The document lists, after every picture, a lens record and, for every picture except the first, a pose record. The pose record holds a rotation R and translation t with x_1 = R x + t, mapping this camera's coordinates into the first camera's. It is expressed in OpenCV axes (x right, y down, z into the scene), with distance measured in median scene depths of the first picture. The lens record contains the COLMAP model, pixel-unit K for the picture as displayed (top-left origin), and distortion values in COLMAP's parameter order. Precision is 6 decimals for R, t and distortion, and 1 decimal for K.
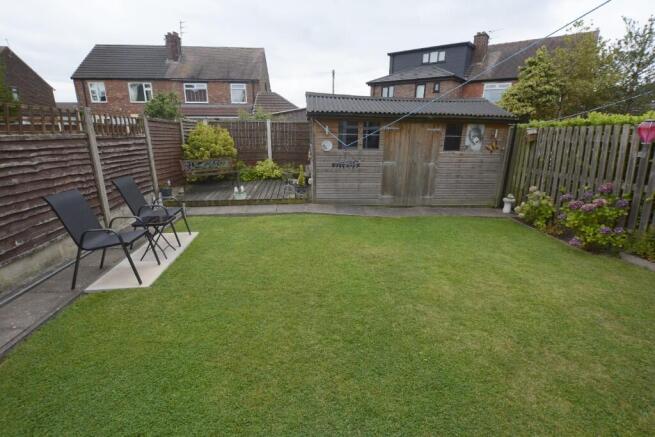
lens RADIAL K [[297.5, 0, 327.5], [0, 297.5, 218.5], [0, 0, 1]] dist [-0.042948, 0.007962]
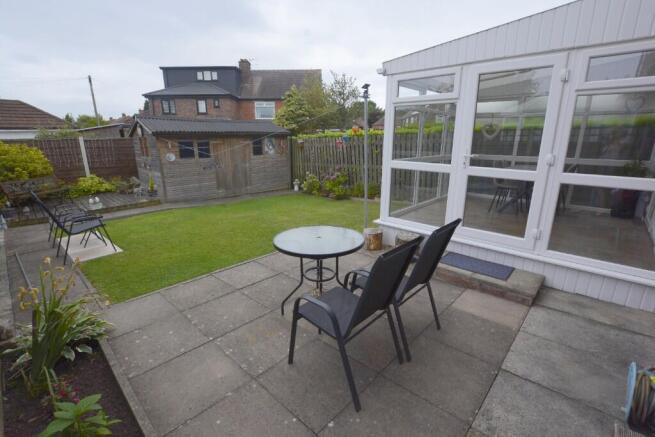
lens RADIAL K [[297.5, 0, 327.5], [0, 297.5, 218.5], [0, 0, 1]] dist [-0.042948, 0.007962]
pose [[0.758329, -0.182629, 0.625767, -0.273292], [0.200953, 0.978696, 0.042109, 0.082035], [-0.620125, 0.093817, 0.778873, -0.323150]]
